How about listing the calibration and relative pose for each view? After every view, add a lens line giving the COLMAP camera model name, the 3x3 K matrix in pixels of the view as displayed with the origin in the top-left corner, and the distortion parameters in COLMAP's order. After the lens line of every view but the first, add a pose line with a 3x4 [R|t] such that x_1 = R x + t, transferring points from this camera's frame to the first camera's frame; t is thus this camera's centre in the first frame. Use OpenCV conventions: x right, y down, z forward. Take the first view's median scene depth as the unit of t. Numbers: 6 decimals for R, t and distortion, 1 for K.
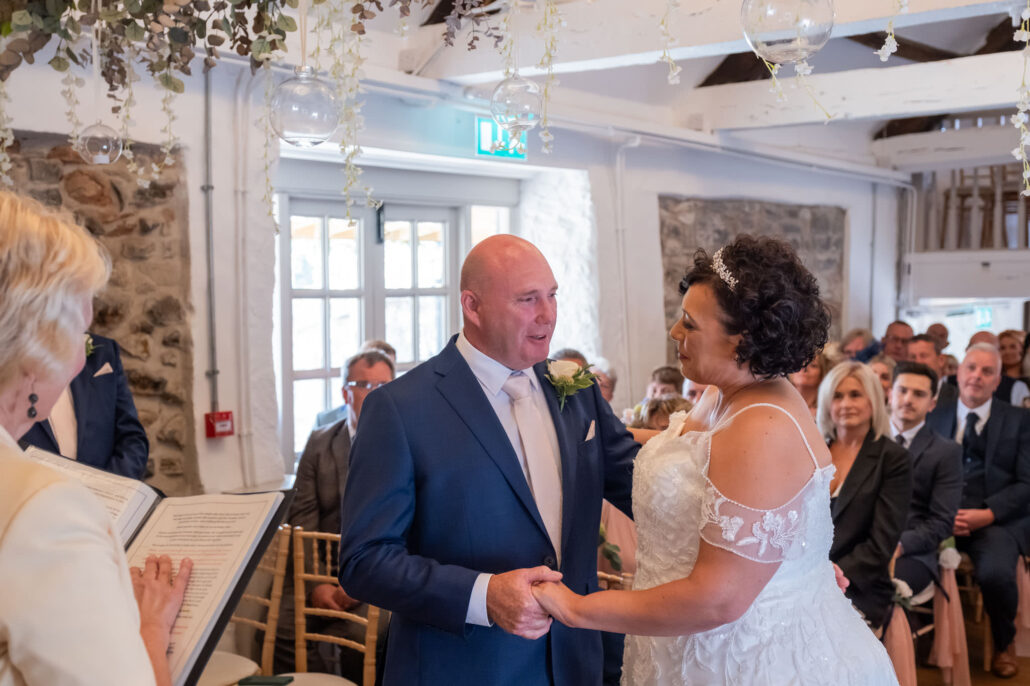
lens RADIAL K [[1268.6, 0, 524.8], [0, 1268.6, 343.5], [0, 0, 1]] dist [0.012629, 0.000000]
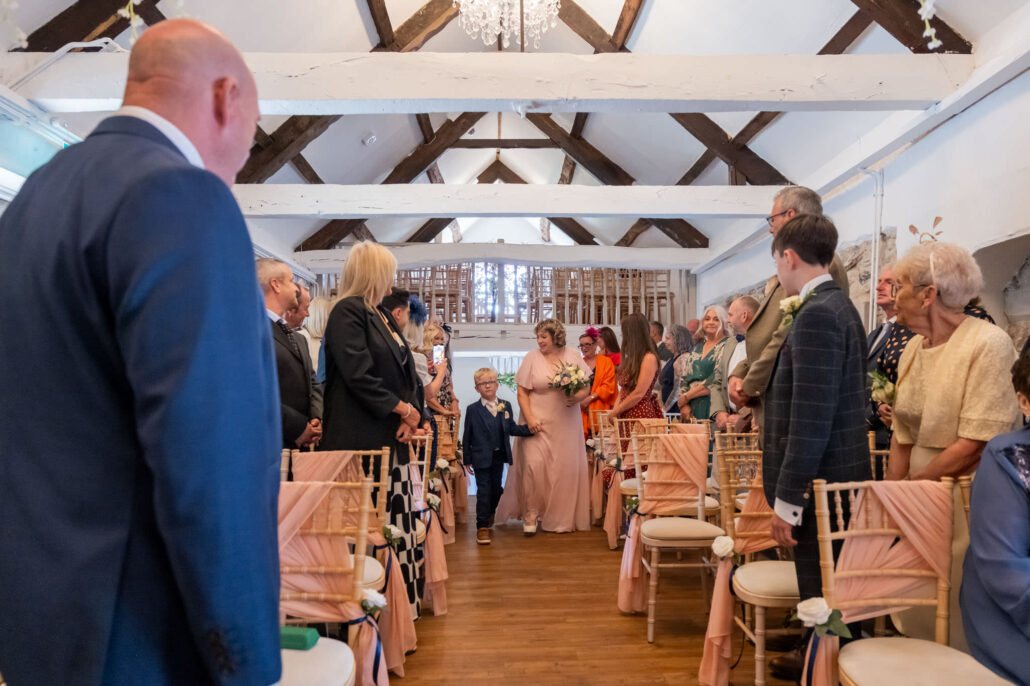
lens RADIAL K [[716.9, 0, 539.0], [0, 716.9, 358.9], [0, 0, 1]] dist [-0.015819, 0.028900]
pose [[0.778967, 0.007847, 0.627015, -0.104240], [0.031241, 0.998194, -0.051304, 0.064349], [-0.626286, 0.059553, 0.777316, 0.227129]]
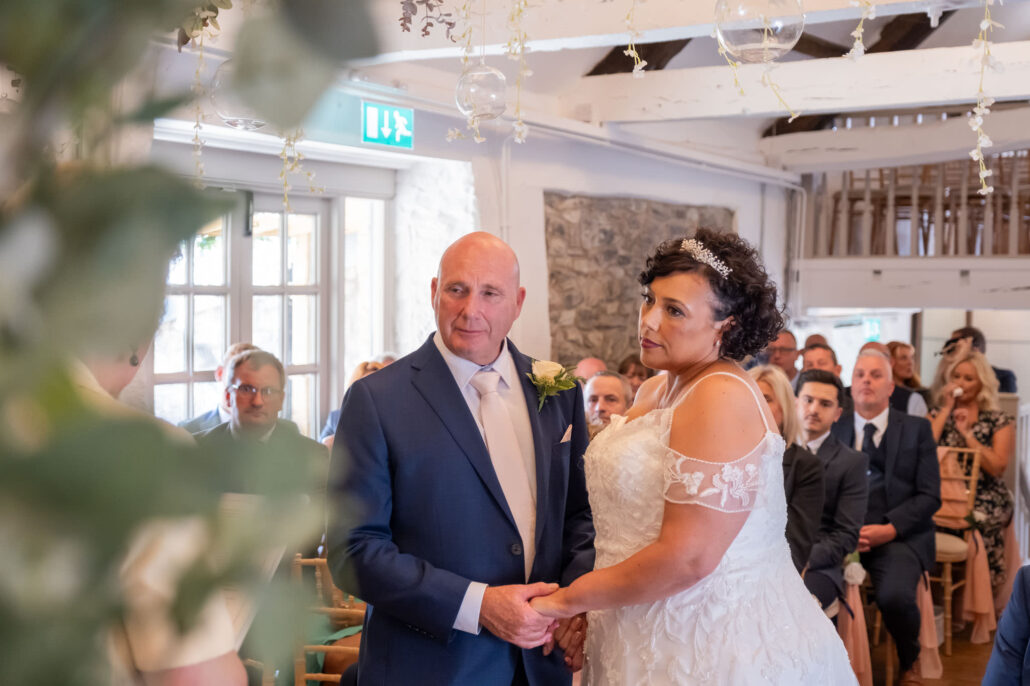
lens RADIAL K [[1429.8, 0, 523.3], [0, 1429.8, 333.8], [0, 0, 1]] dist [0.046399, 0.000000]
pose [[0.993413, 0.010495, 0.114103, -0.038521], [-0.008521, 0.999806, -0.017769, 0.009032], [-0.114268, 0.016679, 0.993310, -0.050662]]
